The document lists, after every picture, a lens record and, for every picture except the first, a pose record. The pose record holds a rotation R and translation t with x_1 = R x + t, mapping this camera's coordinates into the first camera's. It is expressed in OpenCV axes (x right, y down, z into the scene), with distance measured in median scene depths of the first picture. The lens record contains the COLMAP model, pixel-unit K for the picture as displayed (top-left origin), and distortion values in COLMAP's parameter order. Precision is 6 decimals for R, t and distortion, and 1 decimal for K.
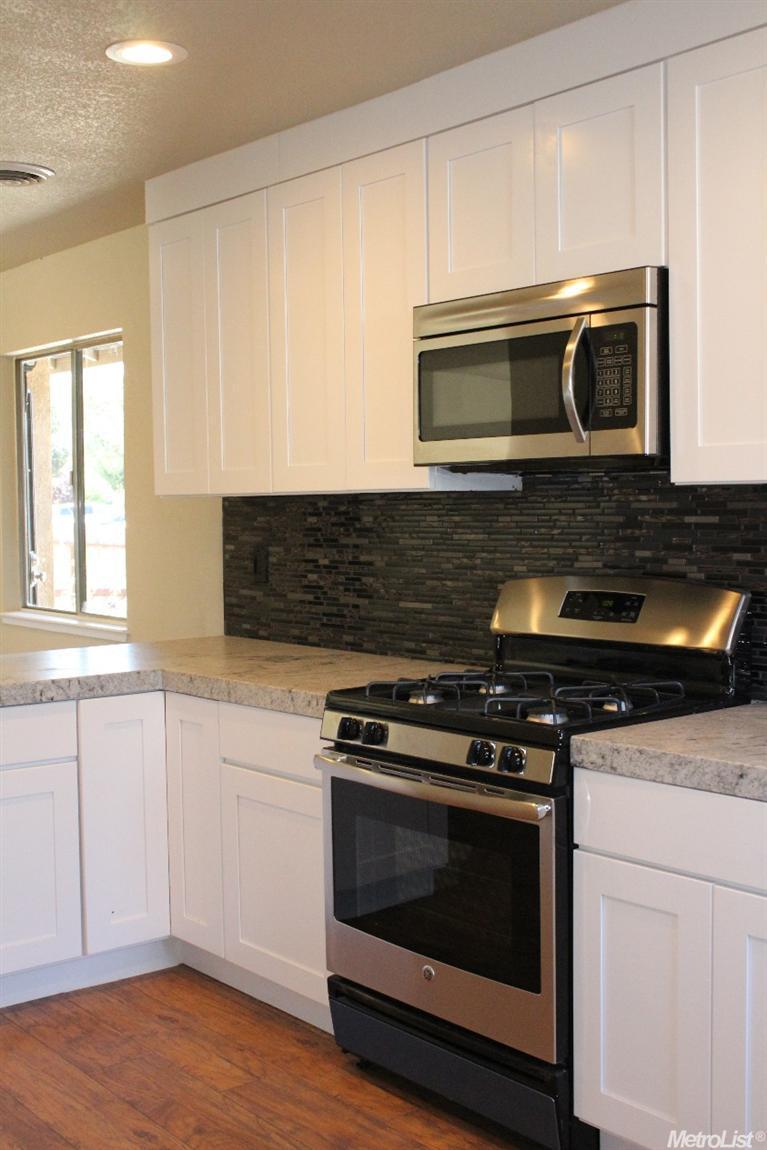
lens RADIAL K [[1374.2, 0, 382.5], [0, 1374.2, 570.9], [0, 0, 1]] dist [-0.065939, 0.000000]
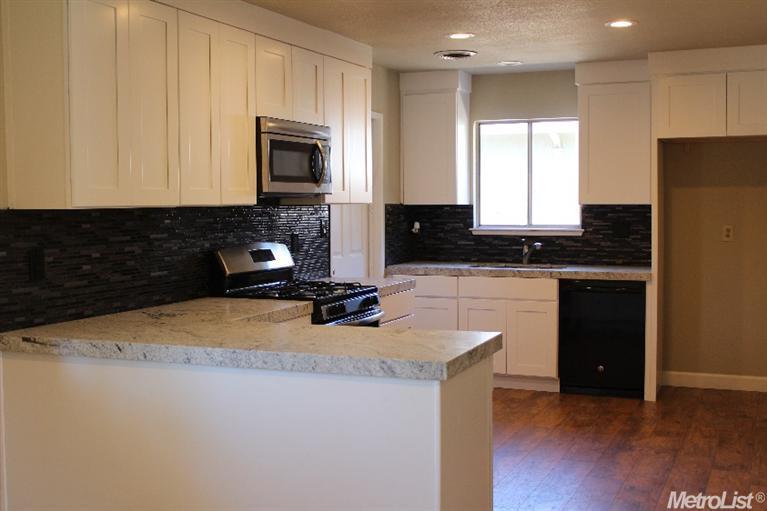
lens RADIAL K [[916.6, 0, 384.1], [0, 916.6, 251.6], [0, 0, 1]] dist [-0.065939, 0.000000]
pose [[-0.462972, -0.027149, 0.885957, -1.290030], [0.063097, 0.995986, 0.063493, -0.065403], [-0.884125, 0.085296, -0.459400, 1.492126]]
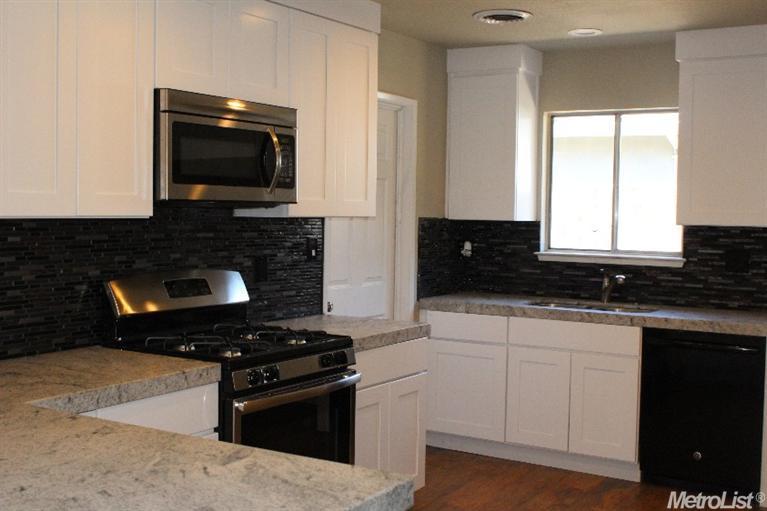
lens RADIAL K [[916.6, 0, 380.3], [0, 916.6, 256.7], [0, 0, 1]] dist [-0.065939, 0.000000]
pose [[-0.316461, -0.035572, 0.947938, -0.942580], [0.041061, 0.997846, 0.051153, -0.057885], [-0.947716, 0.055111, -0.314319, 1.095433]]
